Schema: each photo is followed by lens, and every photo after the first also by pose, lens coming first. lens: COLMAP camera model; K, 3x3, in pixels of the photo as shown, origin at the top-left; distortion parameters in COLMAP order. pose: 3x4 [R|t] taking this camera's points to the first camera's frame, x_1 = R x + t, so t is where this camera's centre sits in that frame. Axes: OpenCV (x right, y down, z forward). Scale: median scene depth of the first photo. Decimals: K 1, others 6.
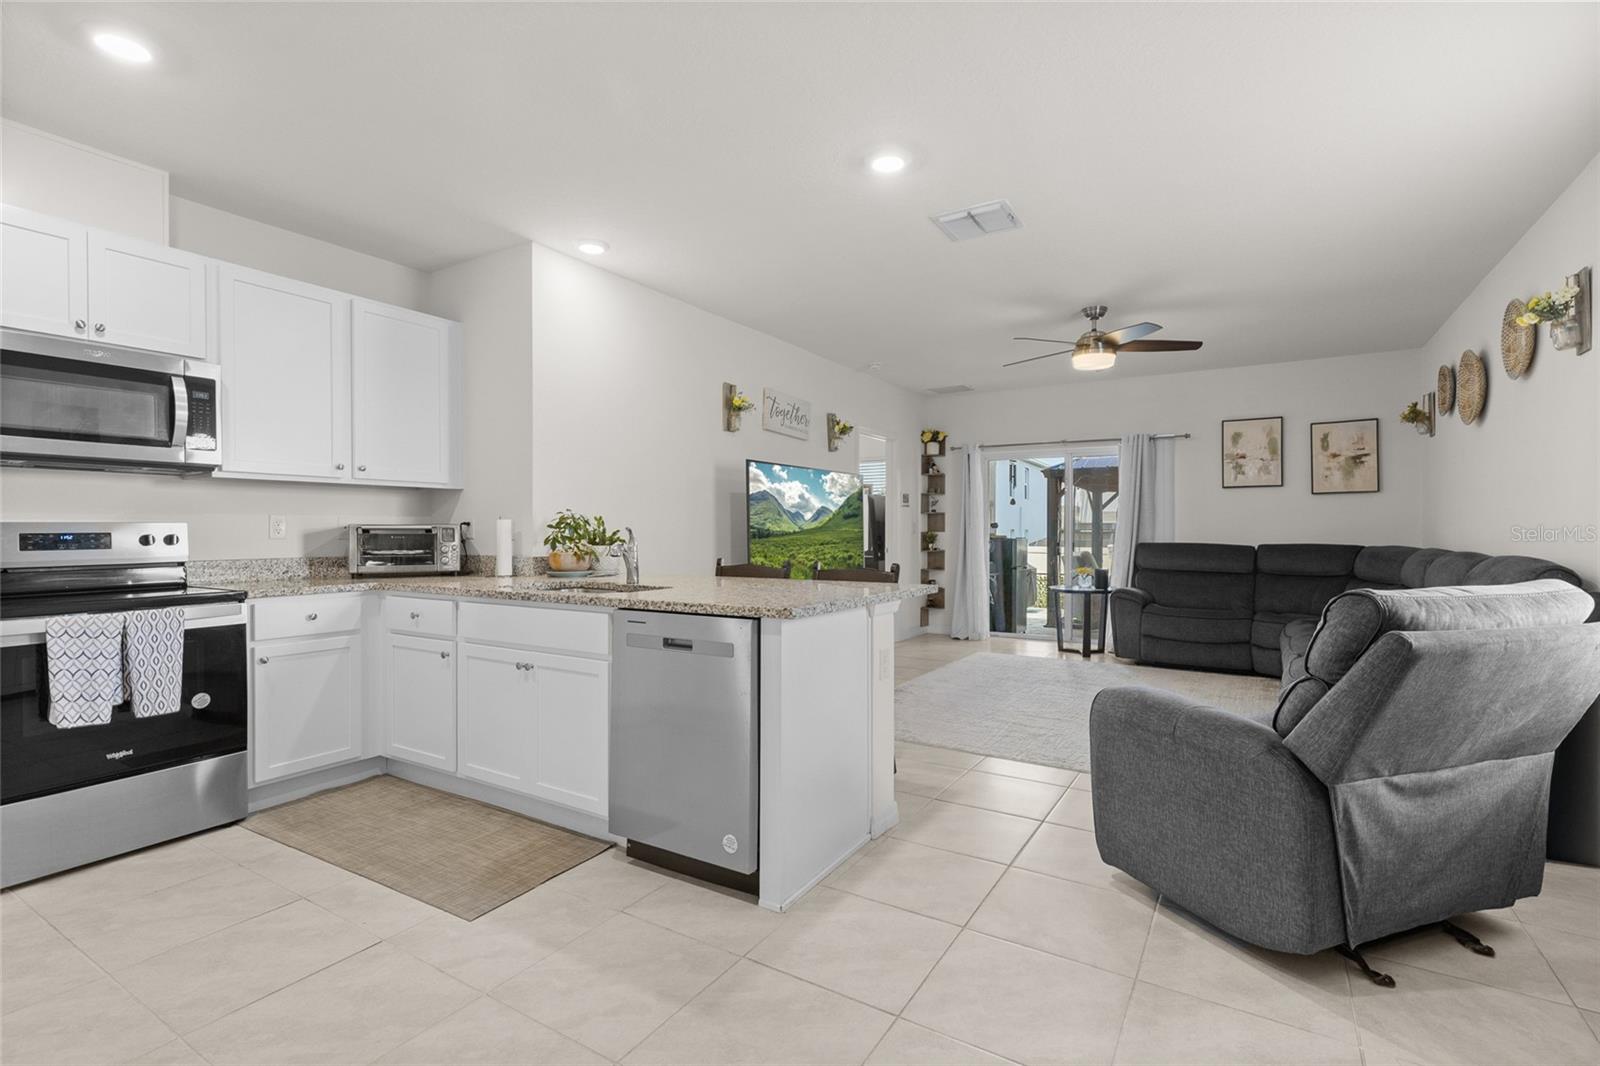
lens RADIAL K [[733.5, 0, 799.1], [0, 733.5, 532.2], [0, 0, 1]] dist [0.004555, 0.000453]
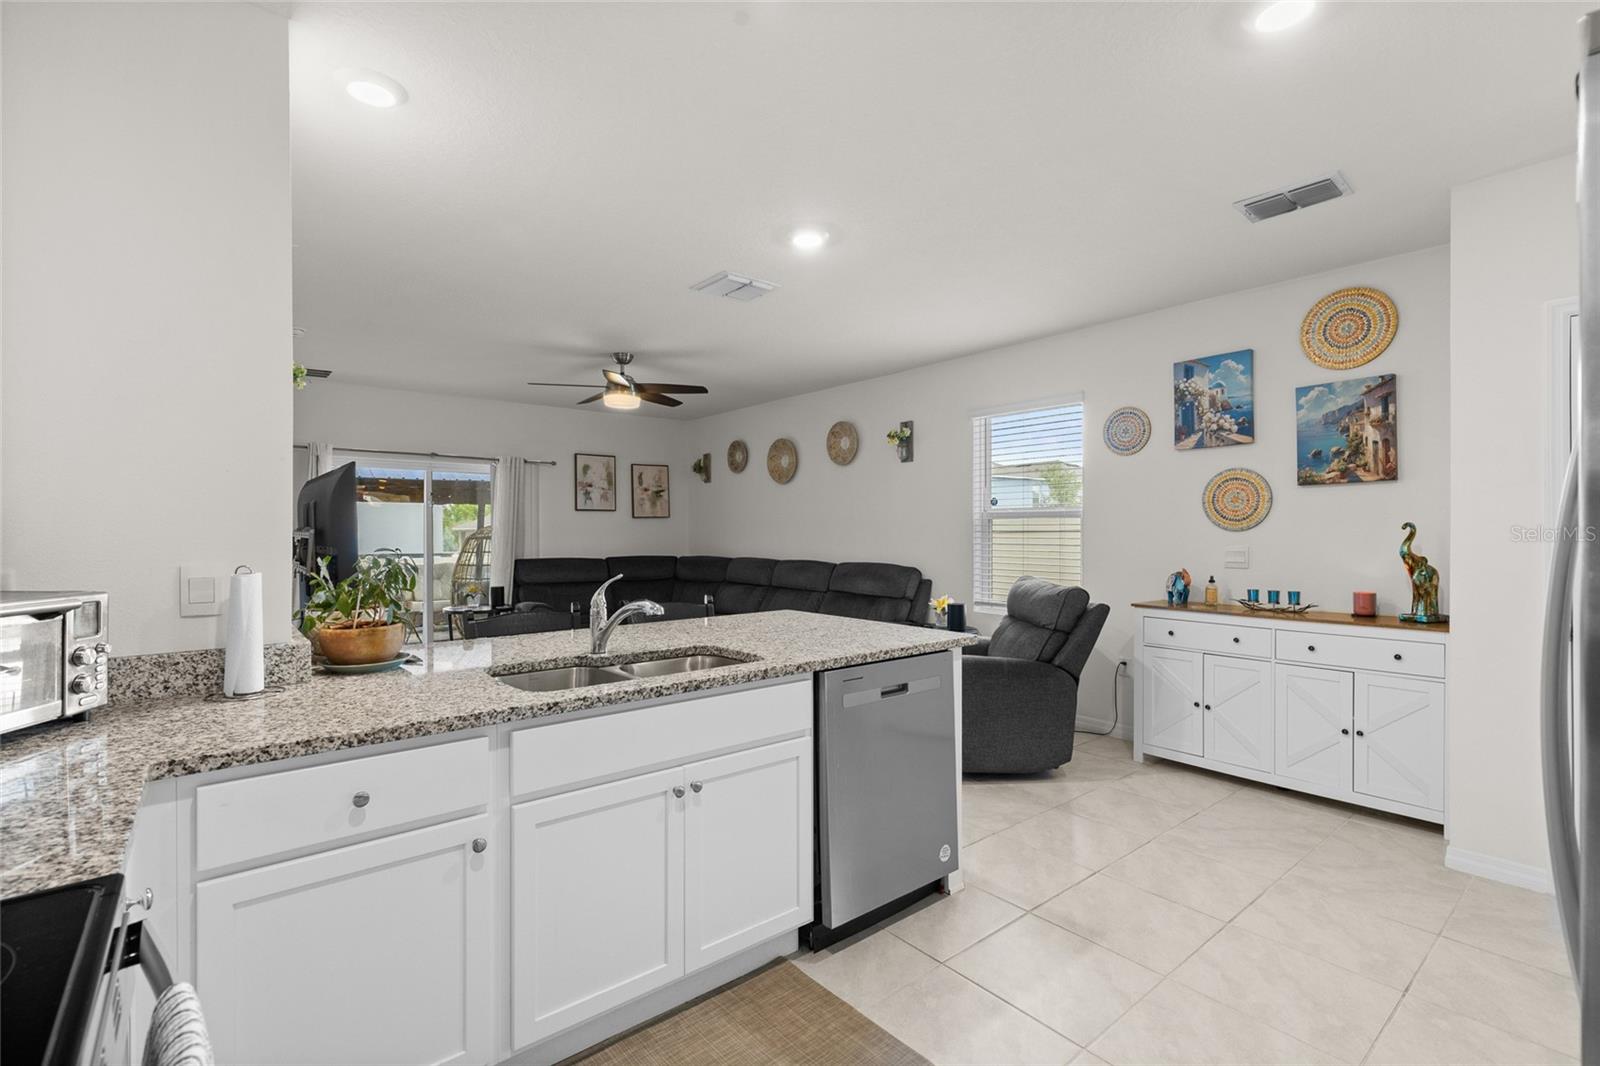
lens RADIAL K [[724.3, 0, 800.0], [0, 724.3, 533.0], [0, 0, 1]] dist [0.000165, -0.000532]
pose [[0.321421, -0.002599, 0.946933, -0.559628], [0.005472, 0.999985, 0.000887, -0.031423], [-0.946921, 0.004897, 0.321430, 0.392150]]
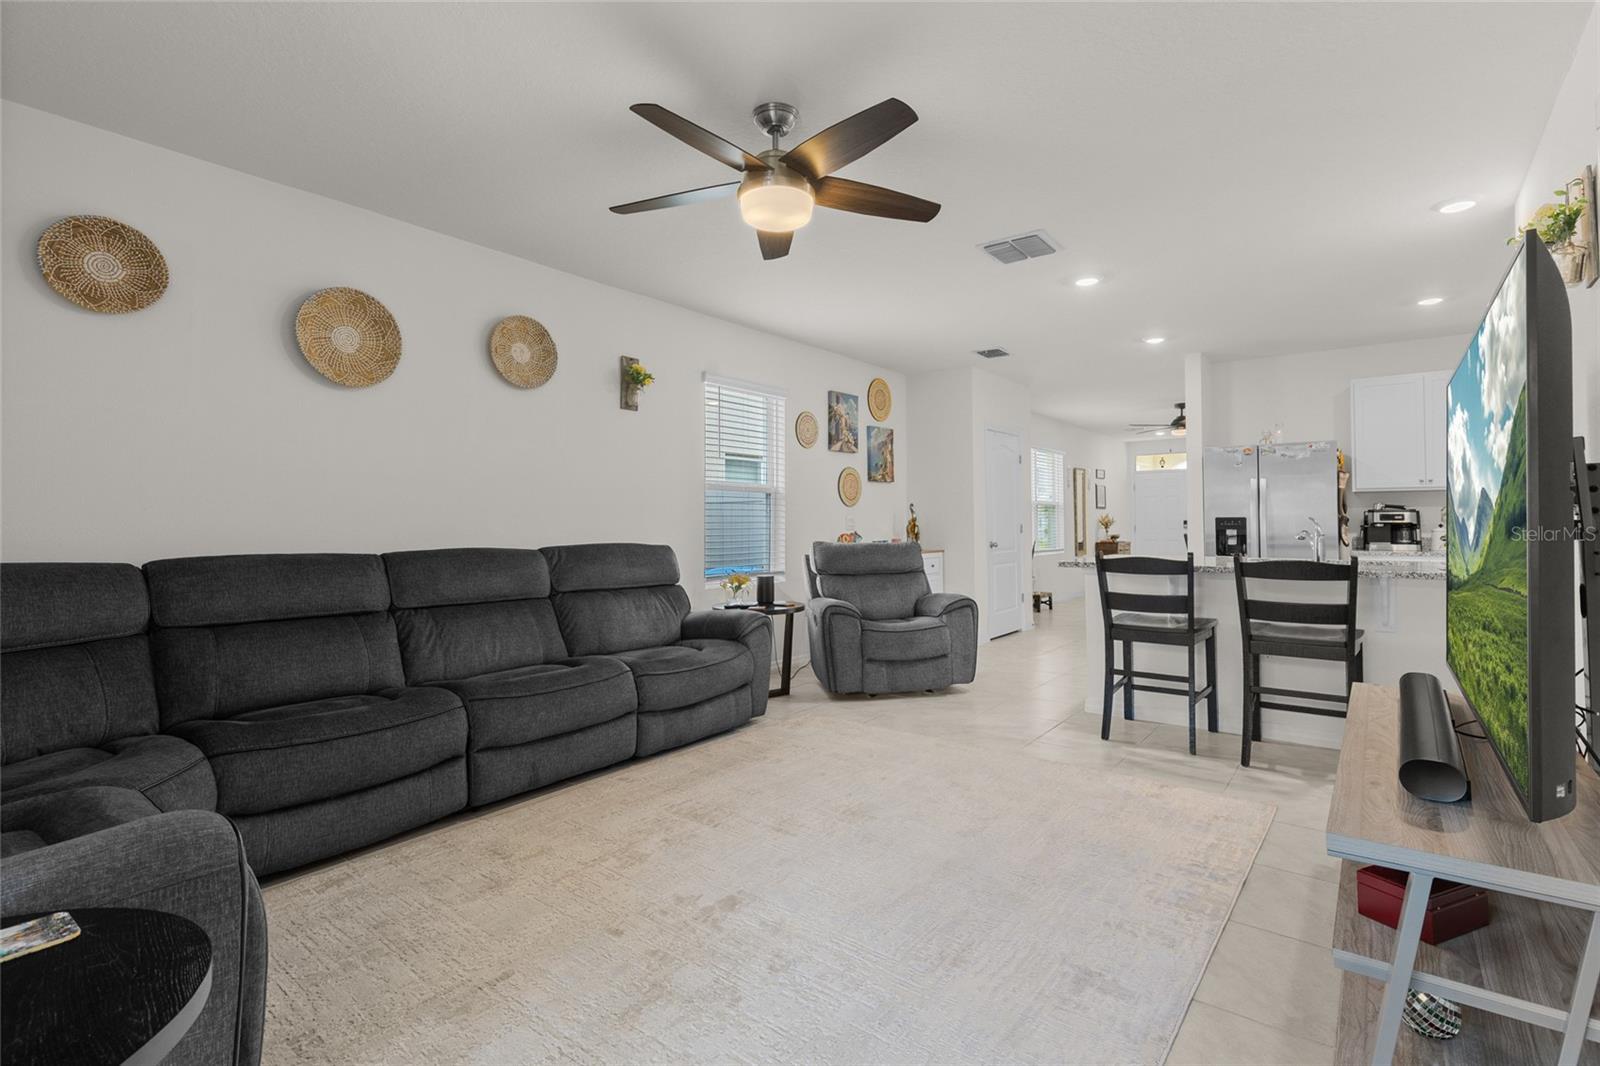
lens RADIAL K [[733.9, 0, 799.4], [0, 733.9, 528.0], [0, 0, 1]] dist [0.004525, 0.000059]
pose [[-0.993106, 0.002786, 0.117185, 0.326548], [0.003814, 0.999956, 0.008548, -0.001057], [-0.117156, 0.008936, -0.993073, 1.554303]]
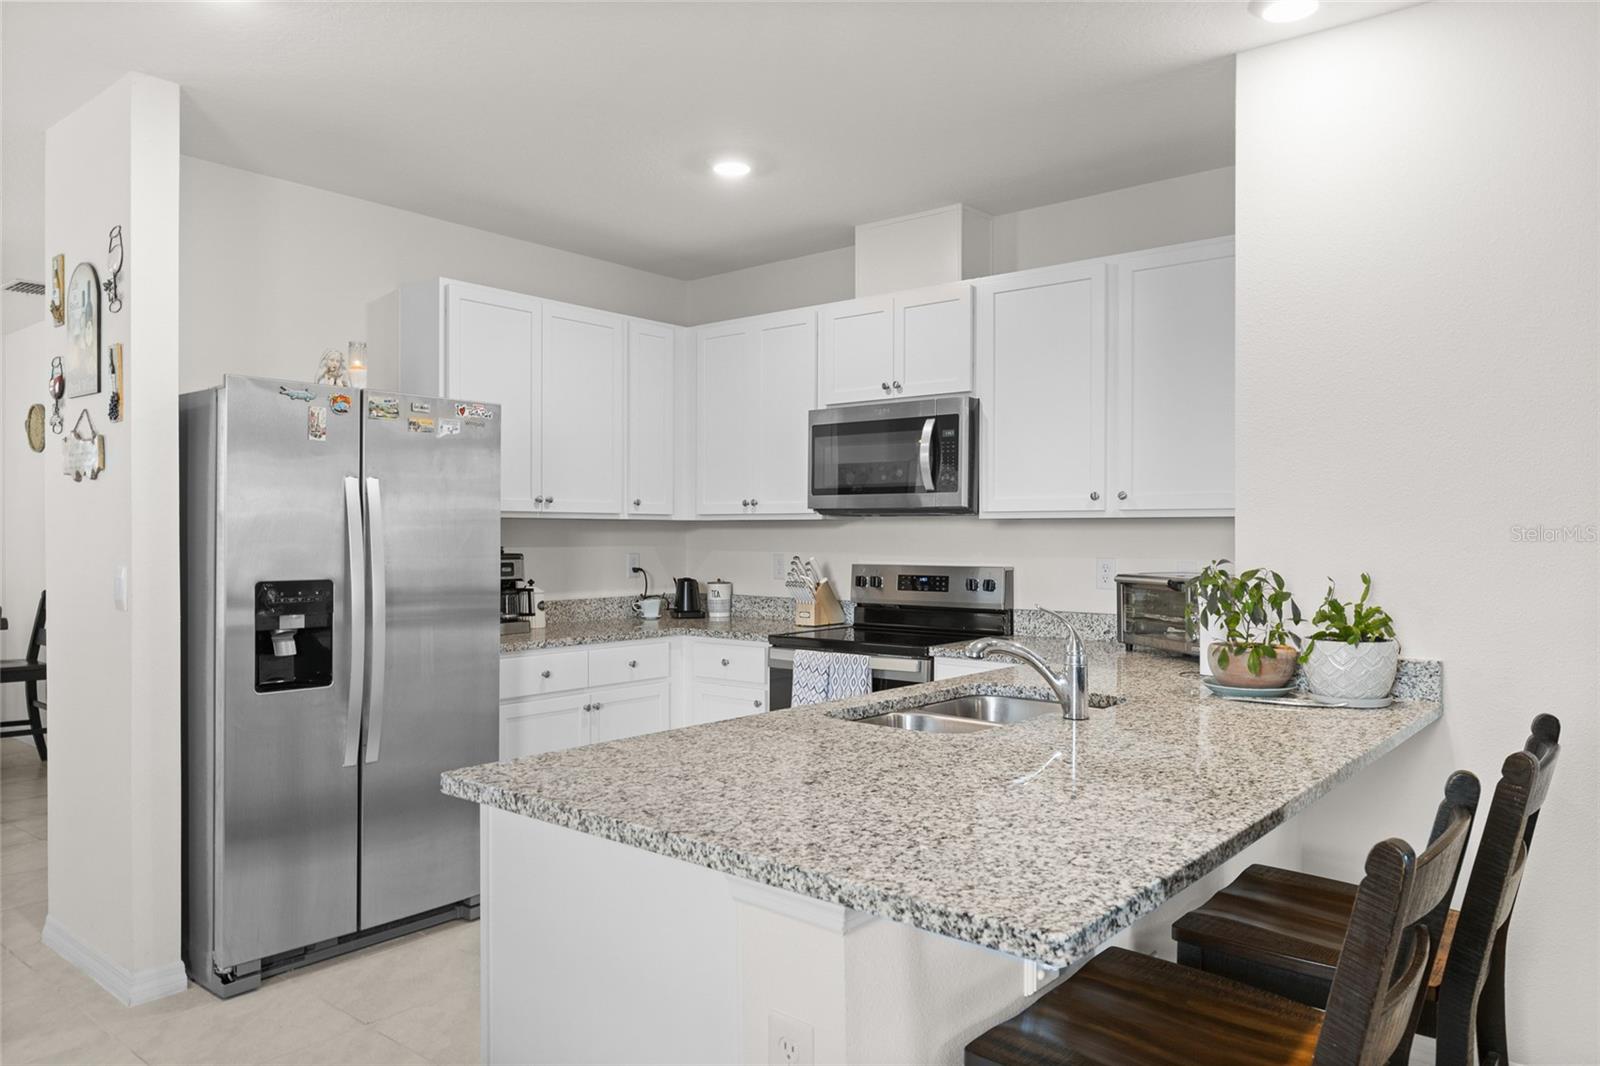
lens RADIAL K [[1069.5, 0, 800.0], [0, 1069.5, 533.0], [0, 0, 1]] dist [-0.002002, 0.000086]
pose [[-0.131472, 0.001758, -0.991318, 0.344491], [-0.005088, 0.999984, 0.002448, -0.037993], [0.991307, 0.005365, -0.131461, 0.609910]]
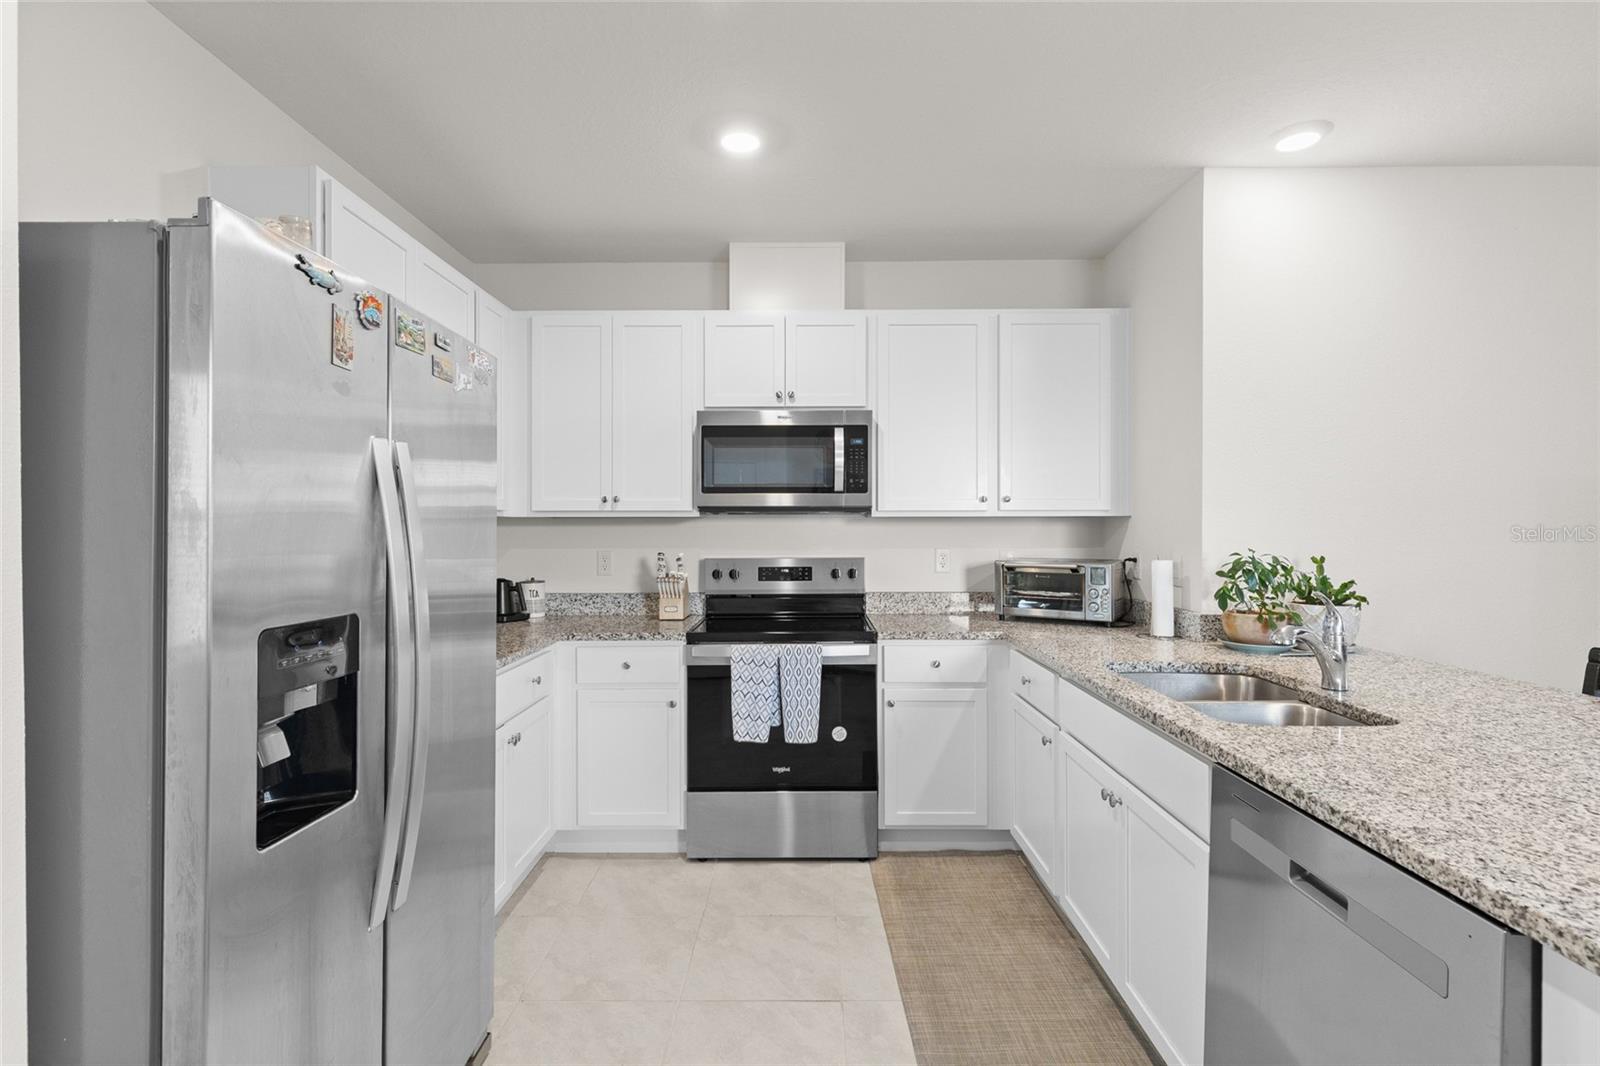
lens RADIAL K [[733.9, 0, 799.4], [0, 733.9, 528.0], [0, 0, 1]] dist [0.004525, 0.000059]
pose [[0.521040, -0.000576, -0.853532, 0.030434], [-0.001729, 0.999997, -0.001730, -0.036326], [0.853531, 0.002377, 0.521037, 0.231657]]
